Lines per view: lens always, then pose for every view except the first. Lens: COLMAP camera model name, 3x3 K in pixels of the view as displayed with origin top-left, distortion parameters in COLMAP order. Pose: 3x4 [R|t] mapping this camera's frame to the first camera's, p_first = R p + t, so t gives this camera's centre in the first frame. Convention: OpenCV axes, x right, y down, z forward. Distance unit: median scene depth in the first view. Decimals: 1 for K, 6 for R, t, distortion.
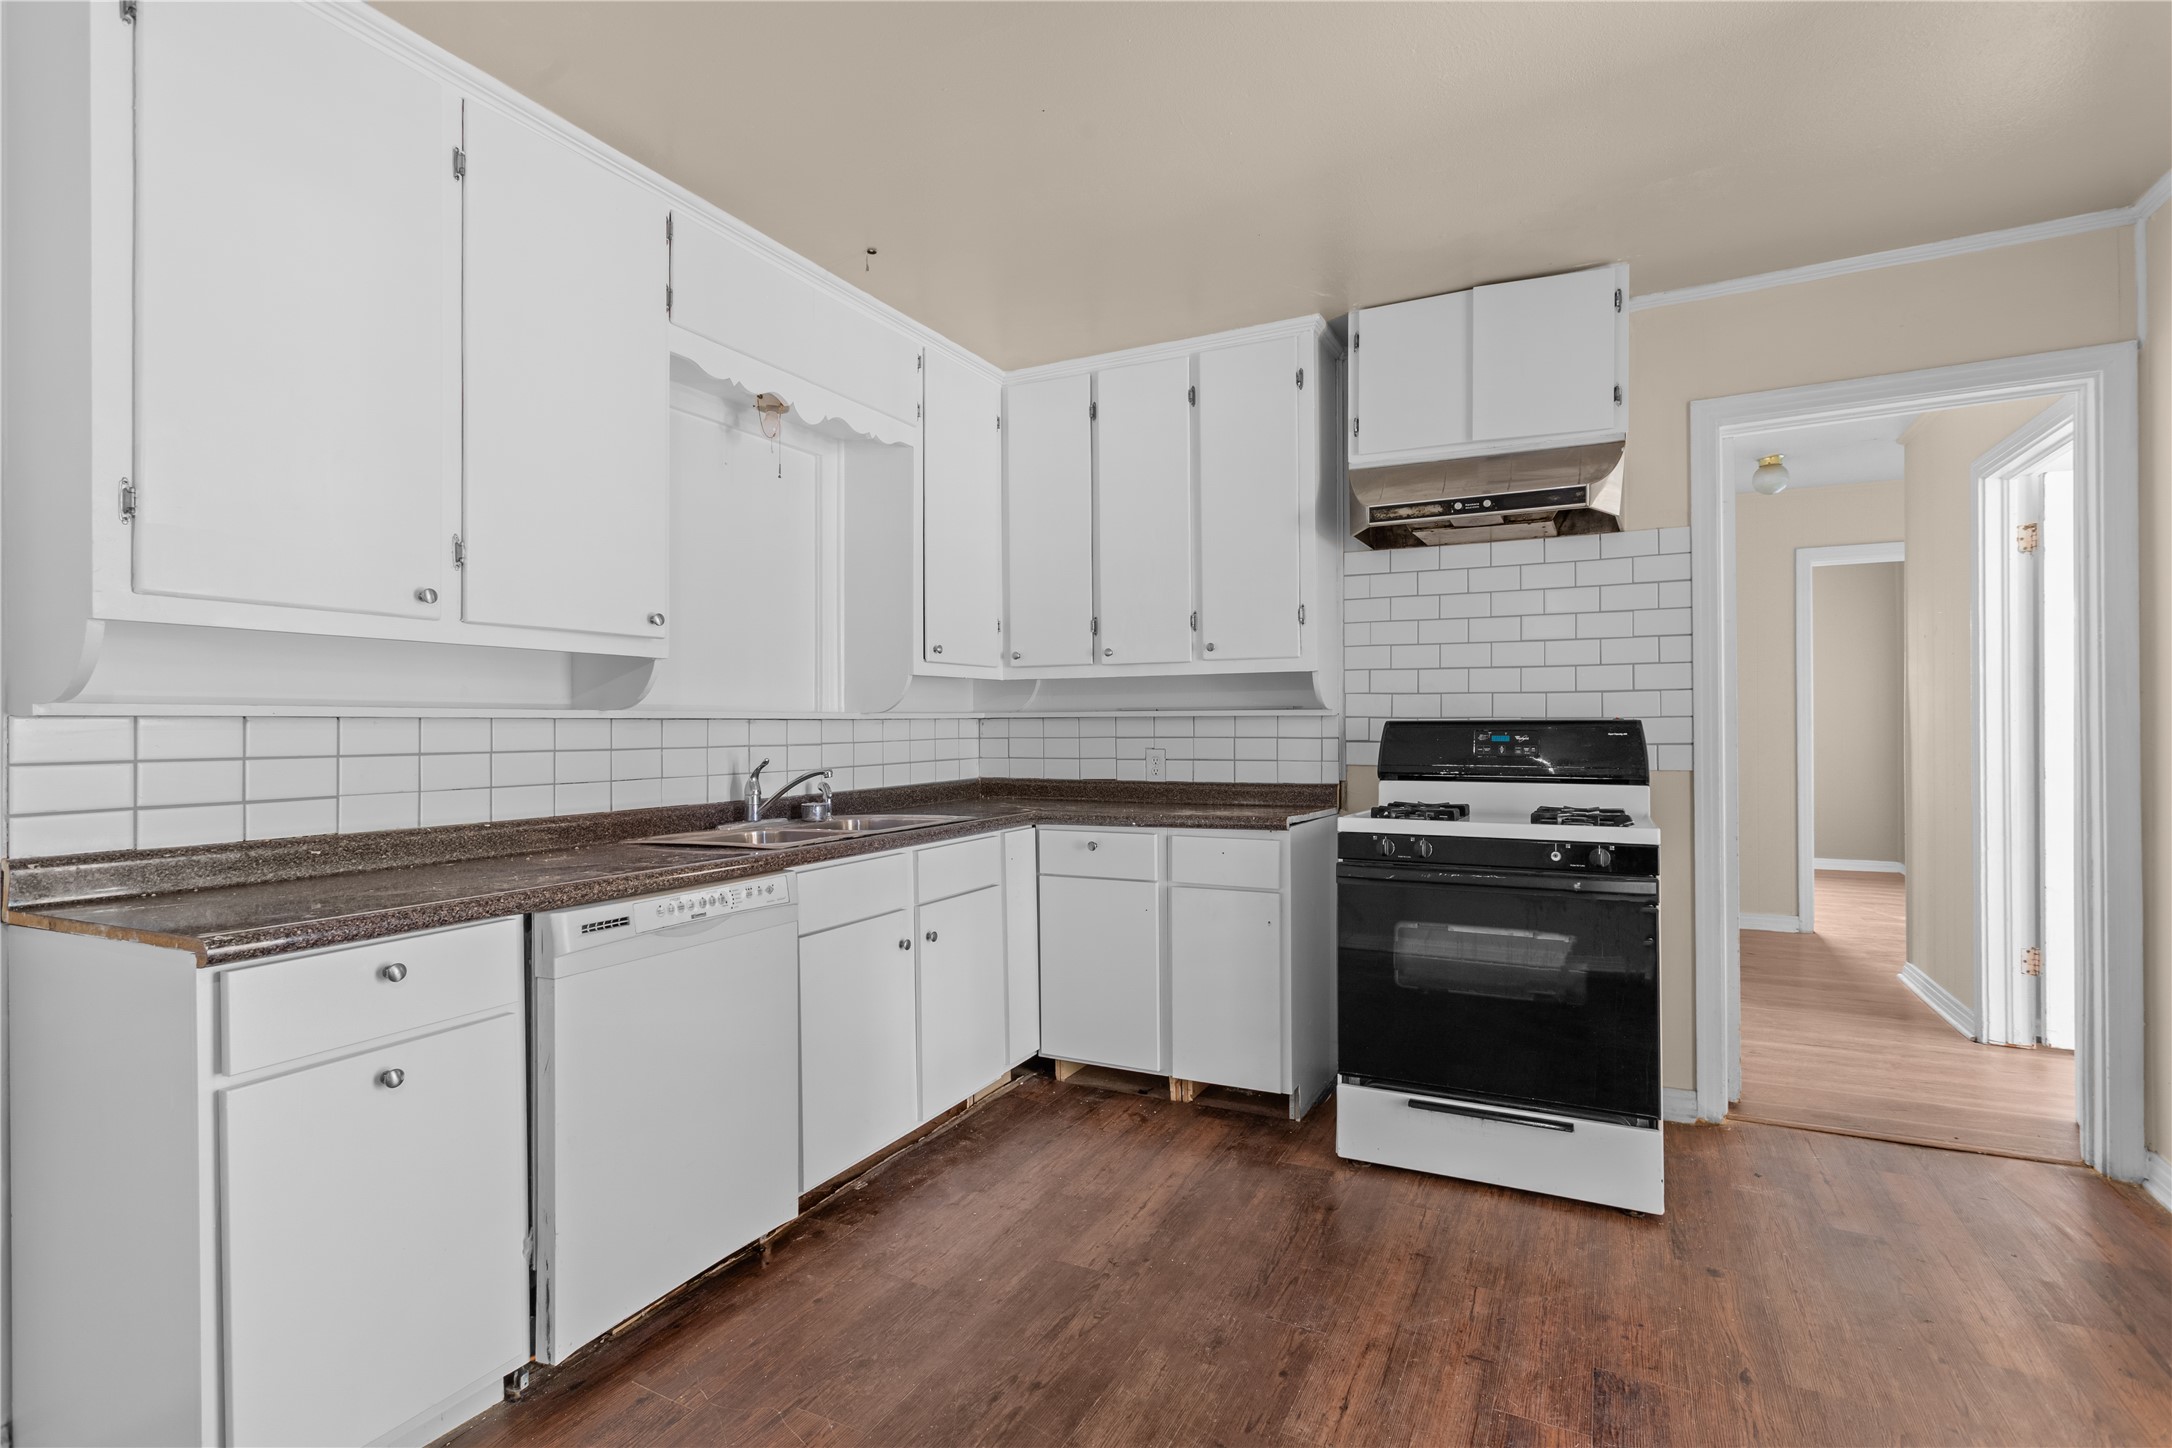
lens RADIAL K [[1031.9, 0, 1086.0], [0, 1031.9, 724.0], [0, 0, 1]] dist [0.001218, 0.000190]
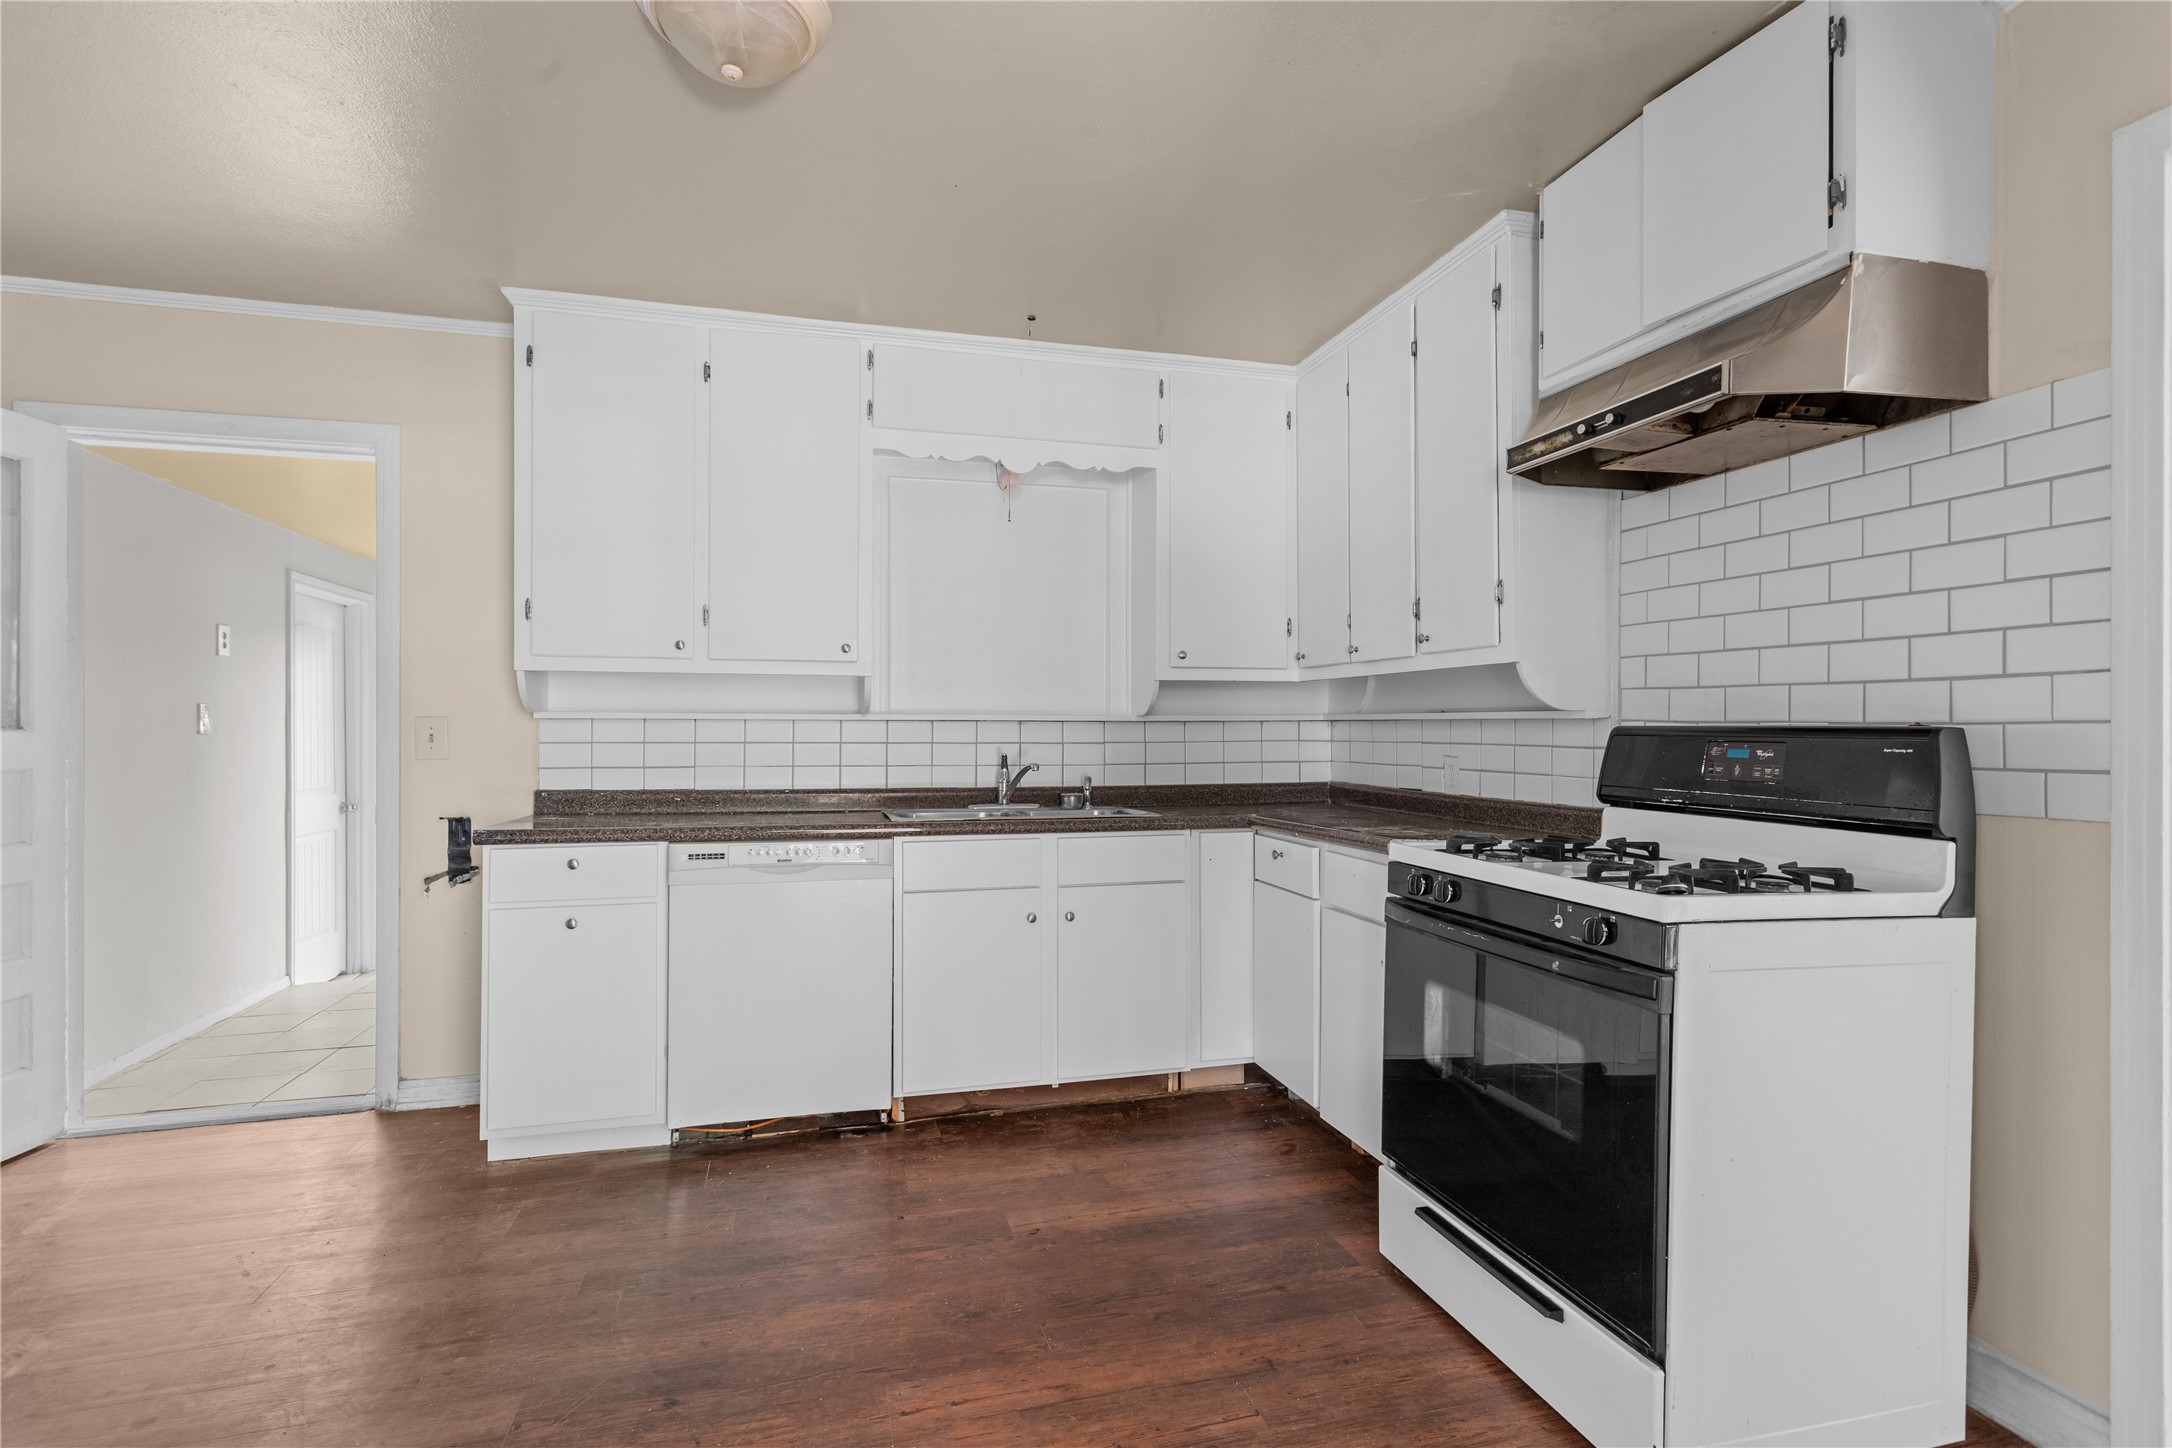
lens RADIAL K [[1031.9, 0, 1086.0], [0, 1031.9, 724.0], [0, 0, 1]] dist [0.001218, 0.000190]
pose [[0.669208, 0.005424, -0.743055, 0.620855], [-0.005741, 0.999981, 0.002129, -0.003958], [0.743053, 0.002842, 0.669227, 0.239591]]
